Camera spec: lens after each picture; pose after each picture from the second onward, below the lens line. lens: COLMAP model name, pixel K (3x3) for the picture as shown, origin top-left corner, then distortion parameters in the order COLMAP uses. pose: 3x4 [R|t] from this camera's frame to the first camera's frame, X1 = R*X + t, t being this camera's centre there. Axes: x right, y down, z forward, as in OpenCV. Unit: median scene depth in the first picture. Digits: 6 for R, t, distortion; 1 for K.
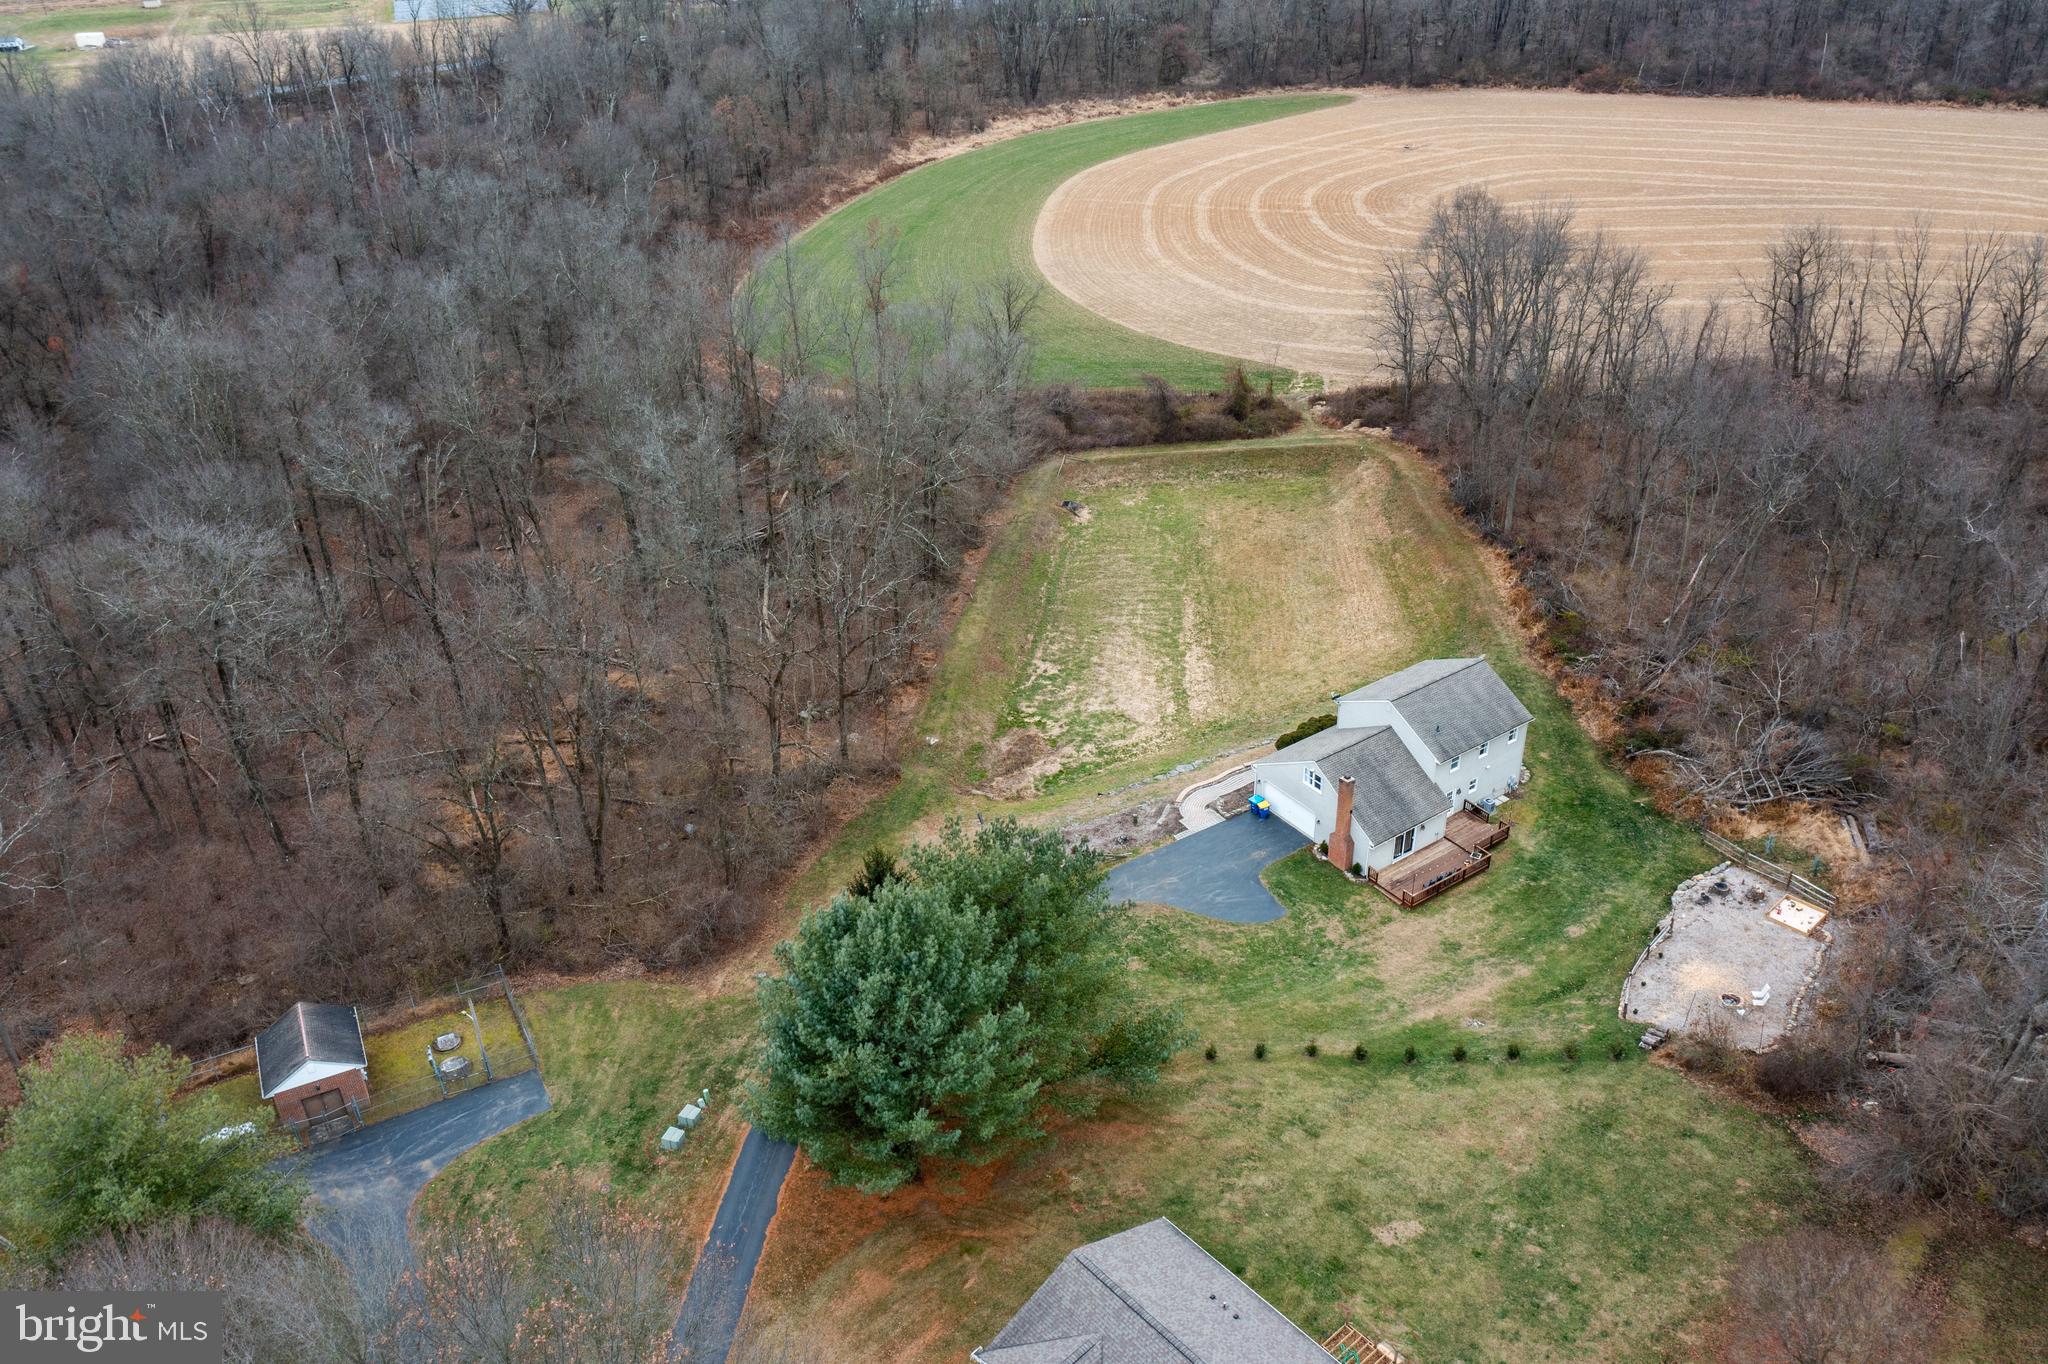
lens RADIAL K [[1617.9, 0, 1035.9], [0, 1617.9, 672.4], [0, 0, 1]] dist [-0.022165, -0.006381]
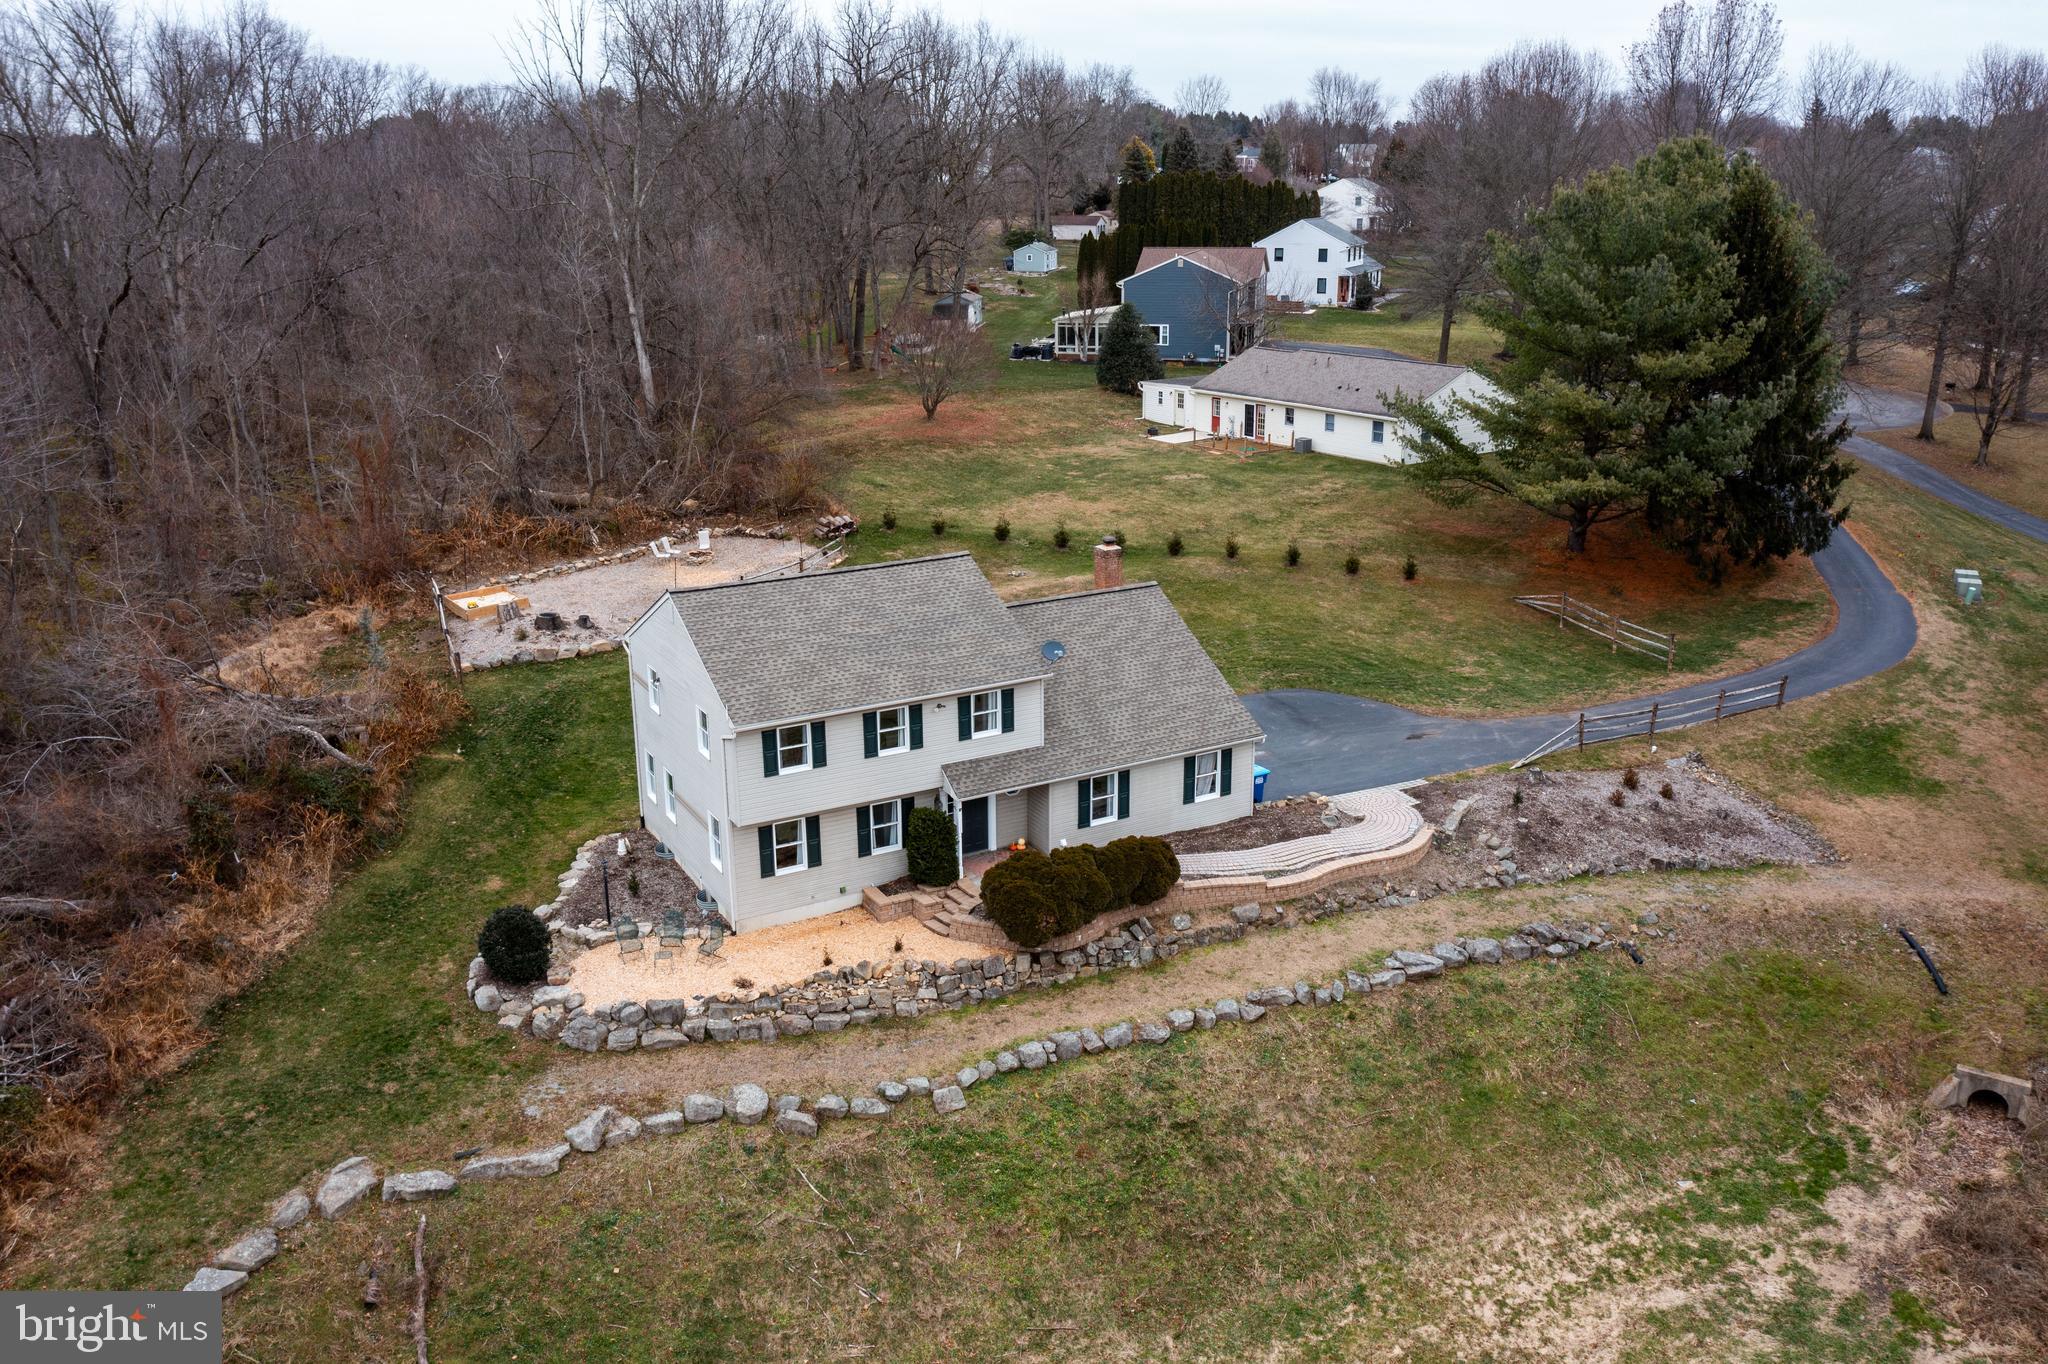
lens RADIAL K [[1617.9, 0, 1023.8], [0, 1617.9, 668.0], [0, 0, 1]] dist [-0.022165, -0.006381]
pose [[-0.994792, 0.001212, 0.101923, 0.136818], [0.076217, 0.672797, 0.735891, -0.248525], [-0.067682, 0.739827, -0.669385, 1.142564]]
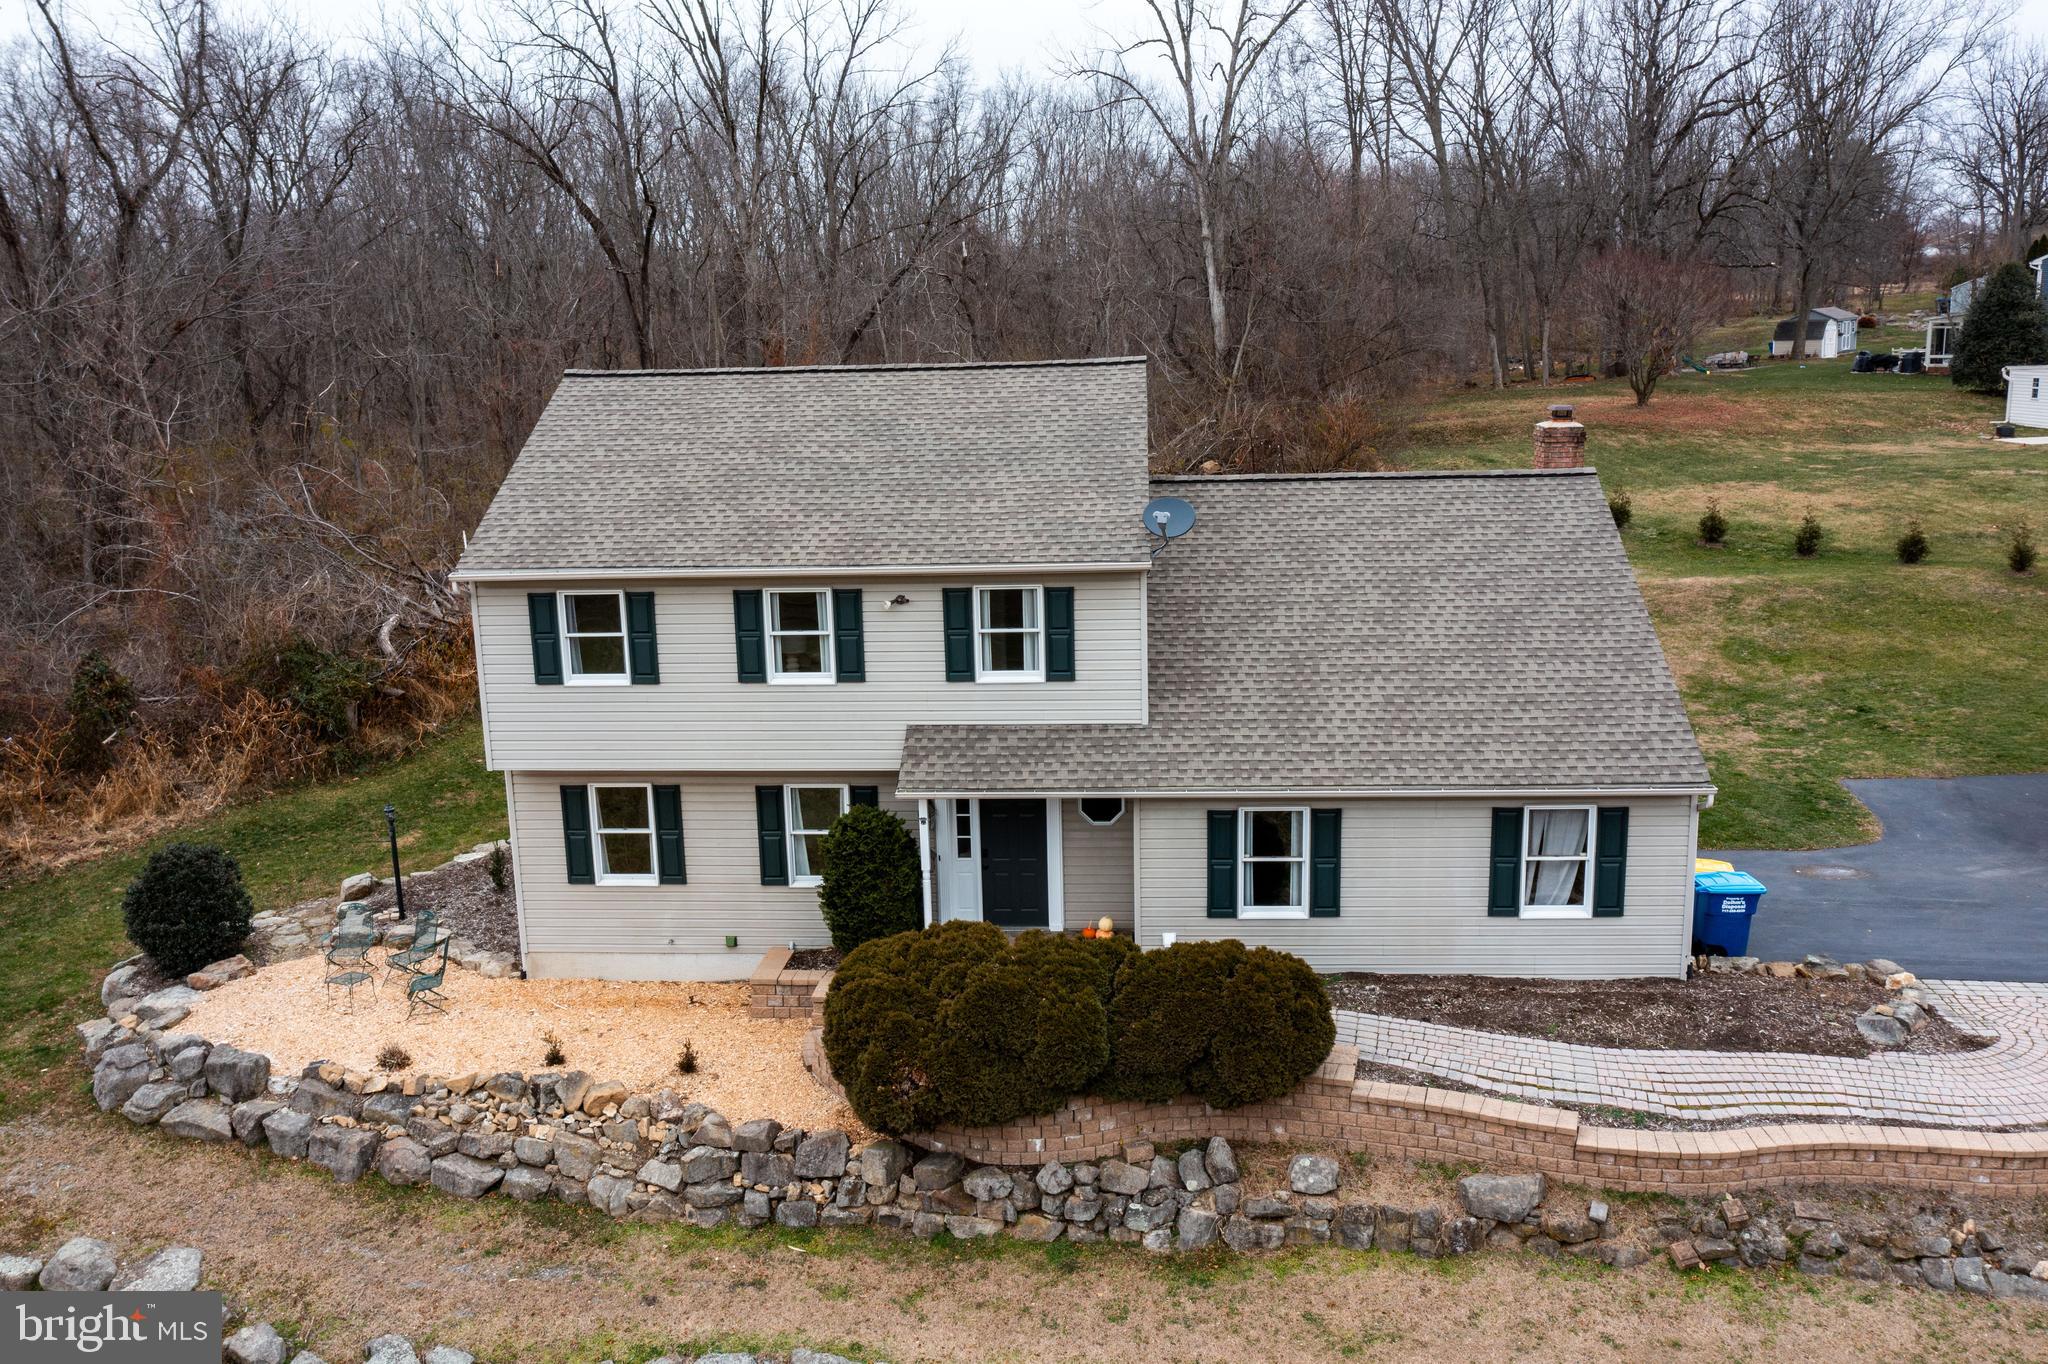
lens RADIAL K [[1617.9, 0, 1019.0], [0, 1617.9, 671.4], [0, 0, 1]] dist [-0.022165, -0.006381]
pose [[-0.774895, -0.085360, 0.626300, 0.073127], [0.362597, 0.751569, 0.551061, -0.071697], [-0.517746, 0.654109, -0.551435, 1.009007]]
